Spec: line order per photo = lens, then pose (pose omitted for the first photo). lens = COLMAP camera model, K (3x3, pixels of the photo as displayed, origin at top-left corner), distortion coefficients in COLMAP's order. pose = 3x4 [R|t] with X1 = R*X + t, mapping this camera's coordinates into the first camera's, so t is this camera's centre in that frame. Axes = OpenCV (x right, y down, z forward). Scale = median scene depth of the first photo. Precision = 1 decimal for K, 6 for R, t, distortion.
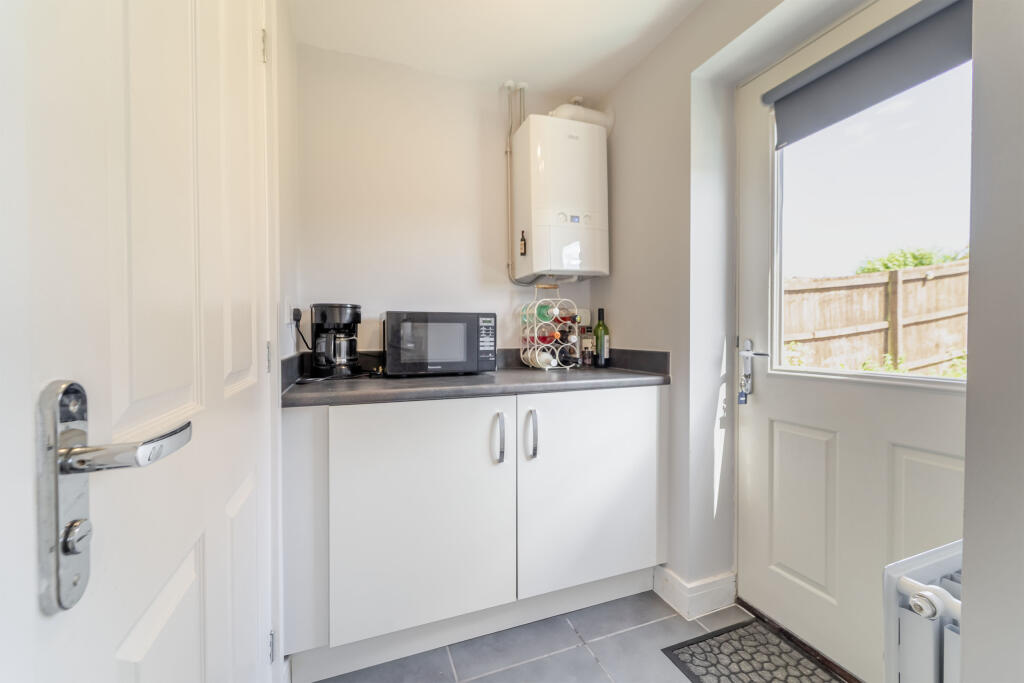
lens RADIAL K [[406.5, 0, 510.7], [0, 406.5, 340.0], [0, 0, 1]] dist [0.000960, -0.000039]
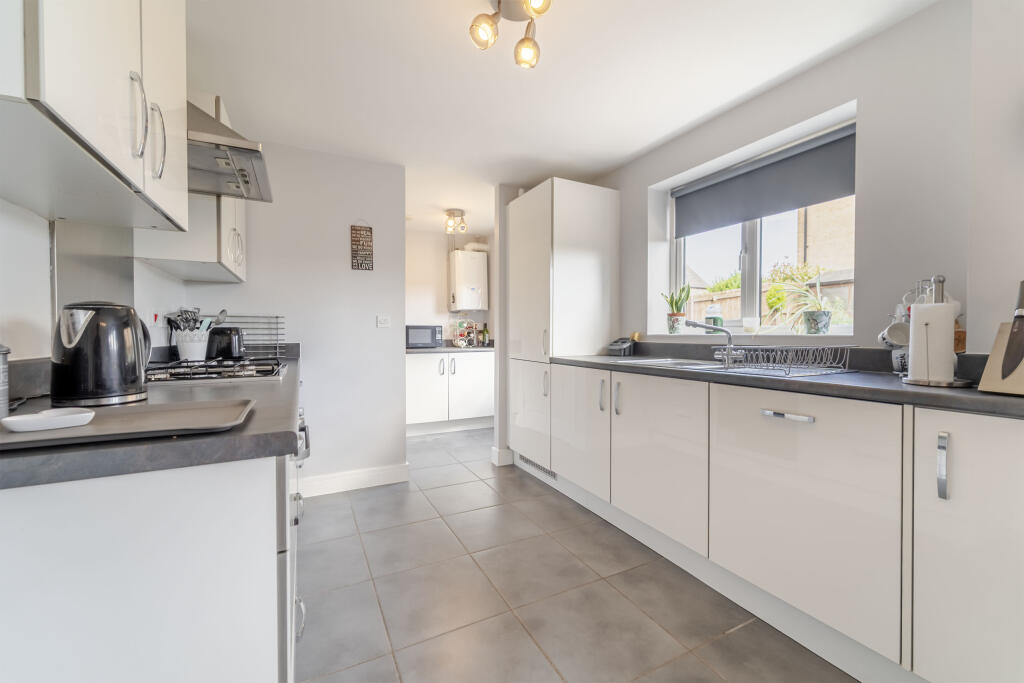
lens RADIAL K [[406.5, 0, 517.1], [0, 406.5, 337.0], [0, 0, 1]] dist [0.000960, -0.000039]
pose [[0.992331, 0.002133, 0.123590, 0.115051], [-0.001451, 0.999983, -0.005612, 0.023104], [-0.123600, 0.005390, 0.992317, -1.624595]]
